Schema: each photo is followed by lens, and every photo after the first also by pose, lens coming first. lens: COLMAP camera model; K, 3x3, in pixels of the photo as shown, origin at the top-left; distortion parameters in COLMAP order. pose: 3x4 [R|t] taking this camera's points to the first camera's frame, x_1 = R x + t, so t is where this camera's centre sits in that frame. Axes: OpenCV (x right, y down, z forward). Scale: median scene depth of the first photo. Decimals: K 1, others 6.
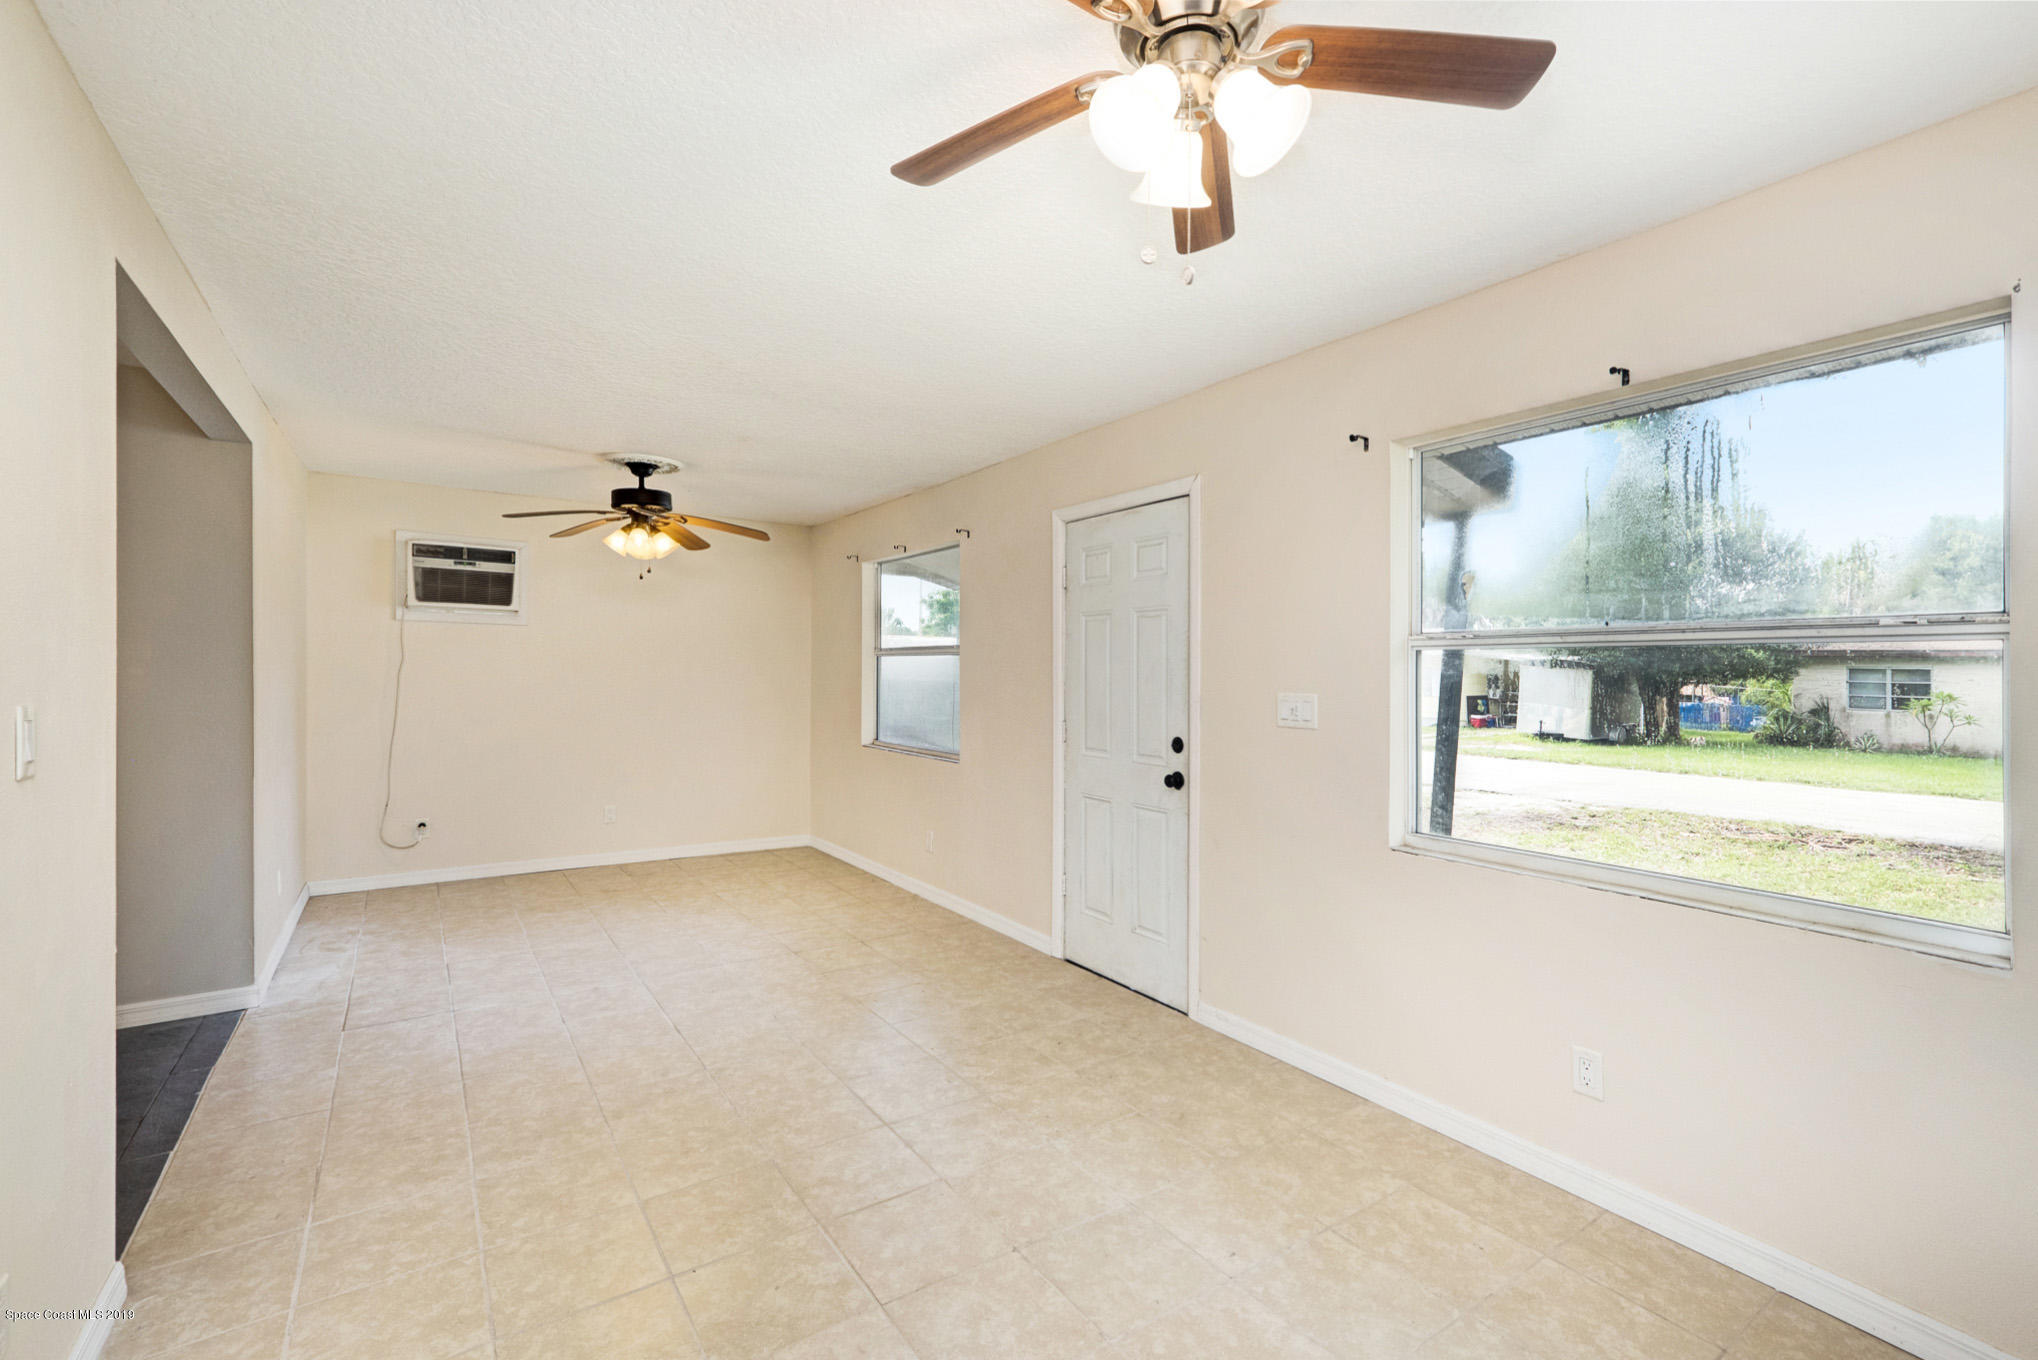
lens RADIAL K [[920.3, 0, 1006.5], [0, 920.3, 672.9], [0, 0, 1]] dist [0.000912, -0.001187]
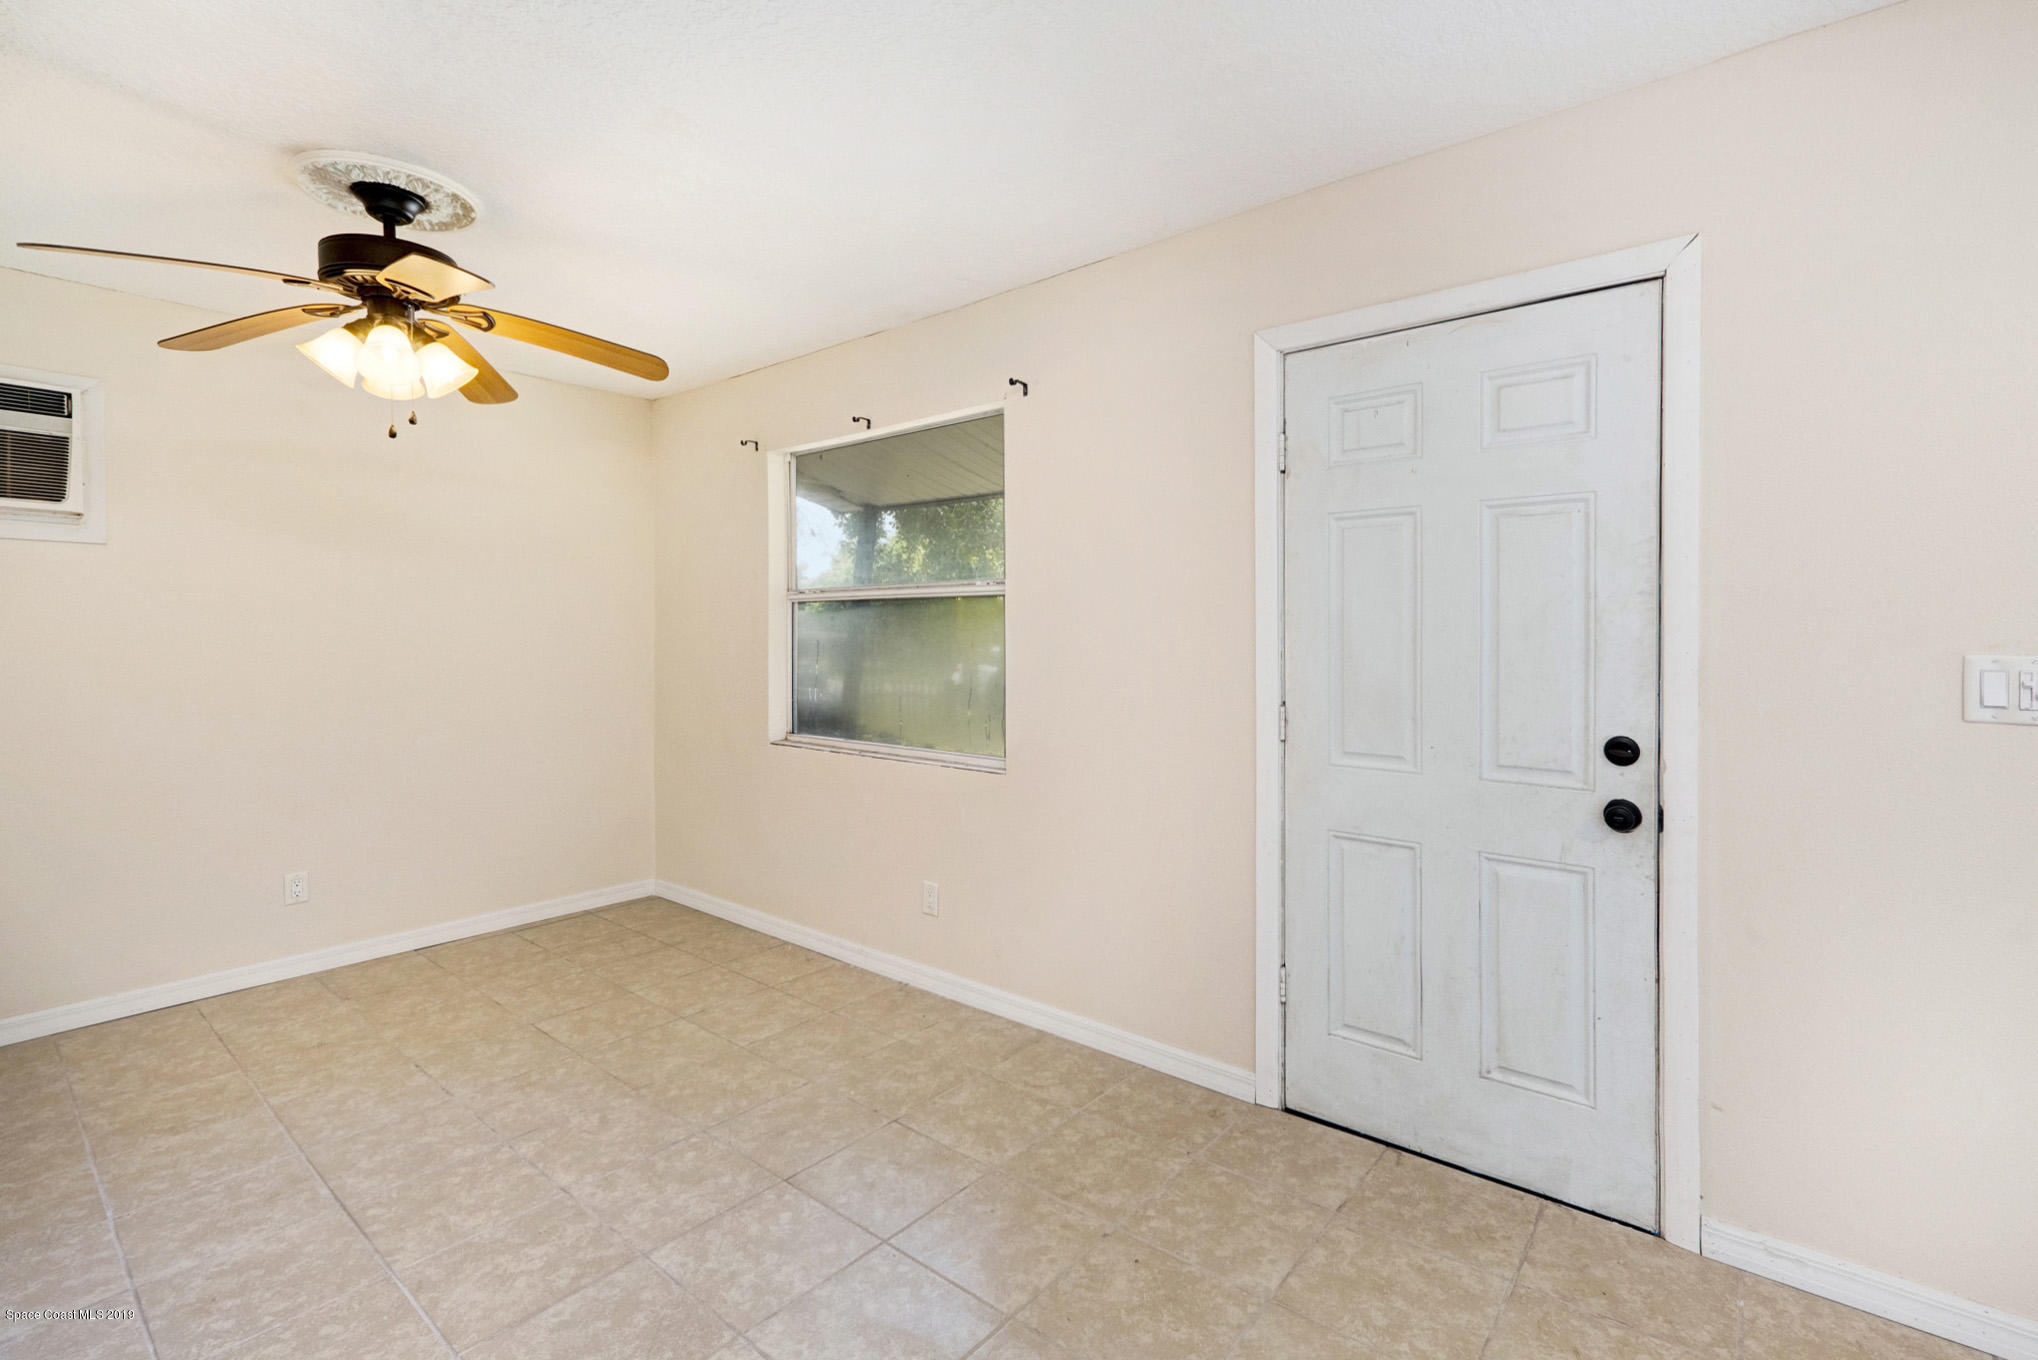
lens RADIAL K [[920.3, 0, 1032.6], [0, 920.3, 637.0], [0, 0, 1]] dist [0.000912, -0.001187]
pose [[0.948914, -0.022032, 0.314765, -0.283593], [0.017372, 0.999694, 0.017603, -0.001393], [-0.315056, -0.011236, 0.949007, 0.533149]]
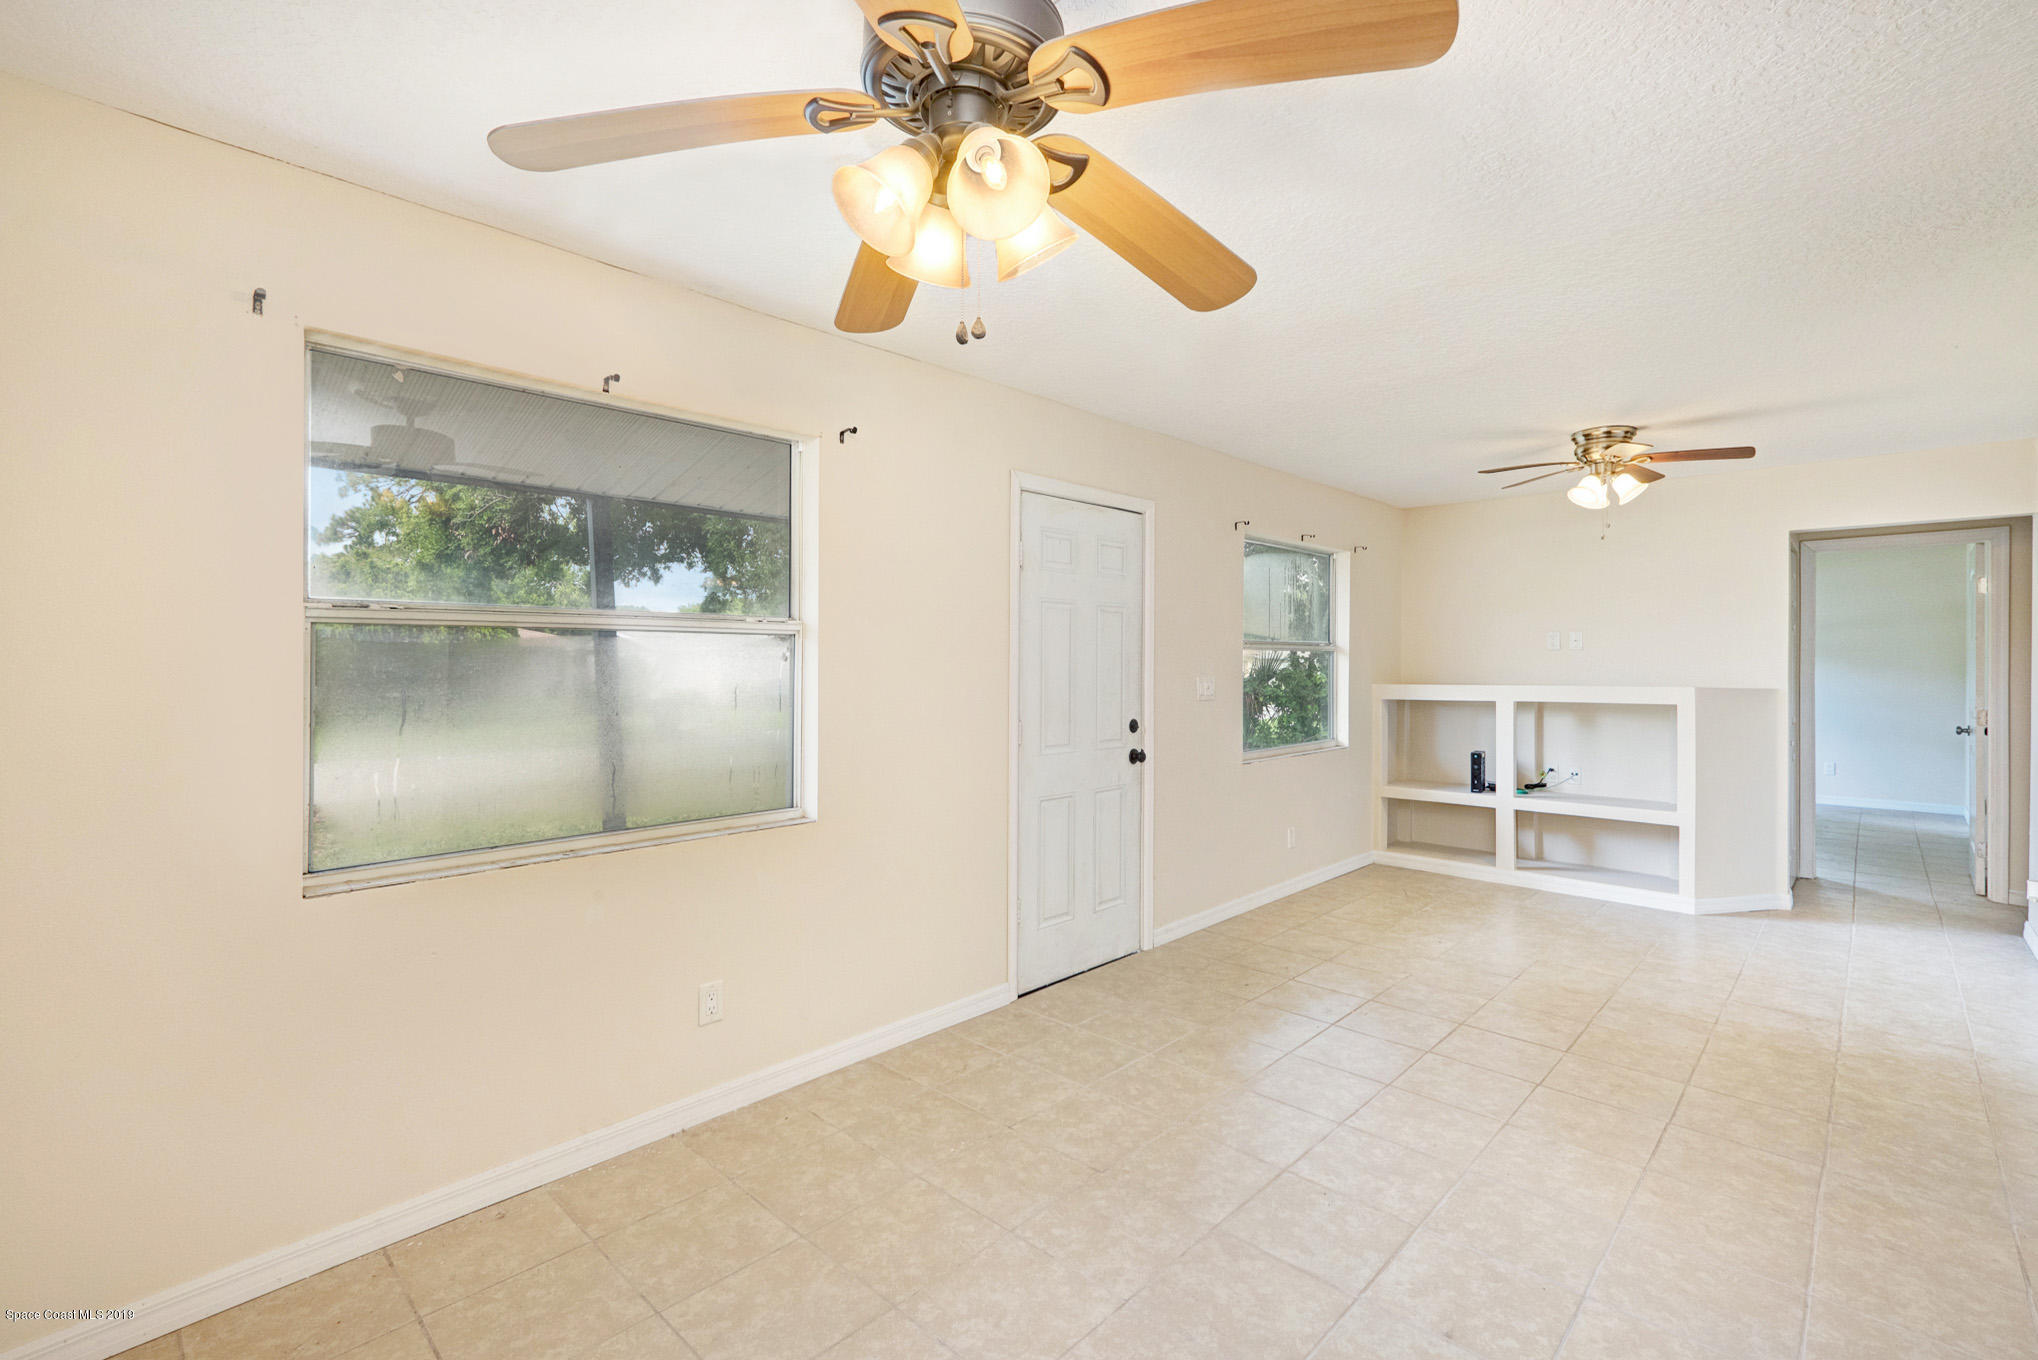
lens RADIAL K [[920.3, 0, 1022.2], [0, 920.3, 671.1], [0, 0, 1]] dist [0.000912, -0.001187]
pose [[-0.235665, -0.019406, 0.971641, -0.825802], [-0.001712, 0.999807, 0.019553, -0.011768], [-0.971833, 0.002945, -0.235653, 1.287447]]
